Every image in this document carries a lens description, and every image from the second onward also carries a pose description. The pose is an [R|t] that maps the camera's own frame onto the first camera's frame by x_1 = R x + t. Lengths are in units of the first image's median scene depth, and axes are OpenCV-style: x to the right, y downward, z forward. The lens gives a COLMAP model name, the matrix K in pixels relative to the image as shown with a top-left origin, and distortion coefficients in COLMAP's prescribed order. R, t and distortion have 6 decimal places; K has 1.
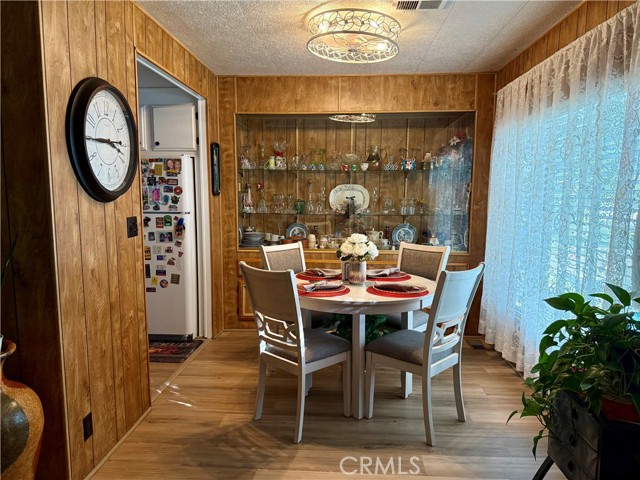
lens RADIAL K [[454.6, 0, 319.8], [0, 454.6, 246.4], [0, 0, 1]] dist [0.027511, -0.045129]
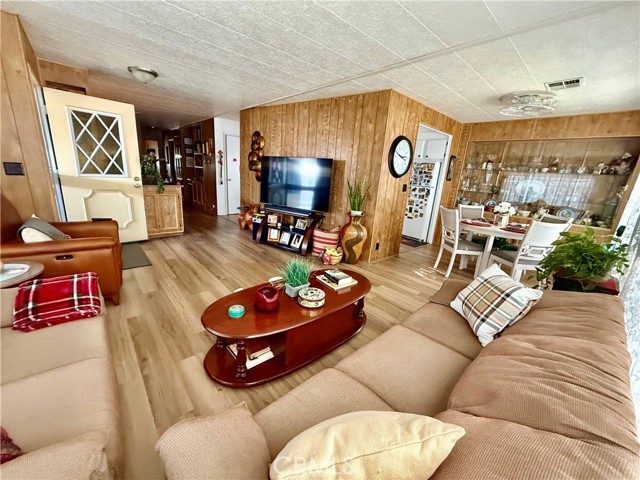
lens RADIAL K [[255.7, 0, 315.5], [0, 255.7, 239.0], [0, 0, 1]] dist [-0.001573, -0.000857]
pose [[0.704888, 0.225891, -0.672388, 0.219953], [-0.153292, 0.974047, 0.166534, 0.057301], [0.692556, -0.014316, 0.721222, -0.346770]]
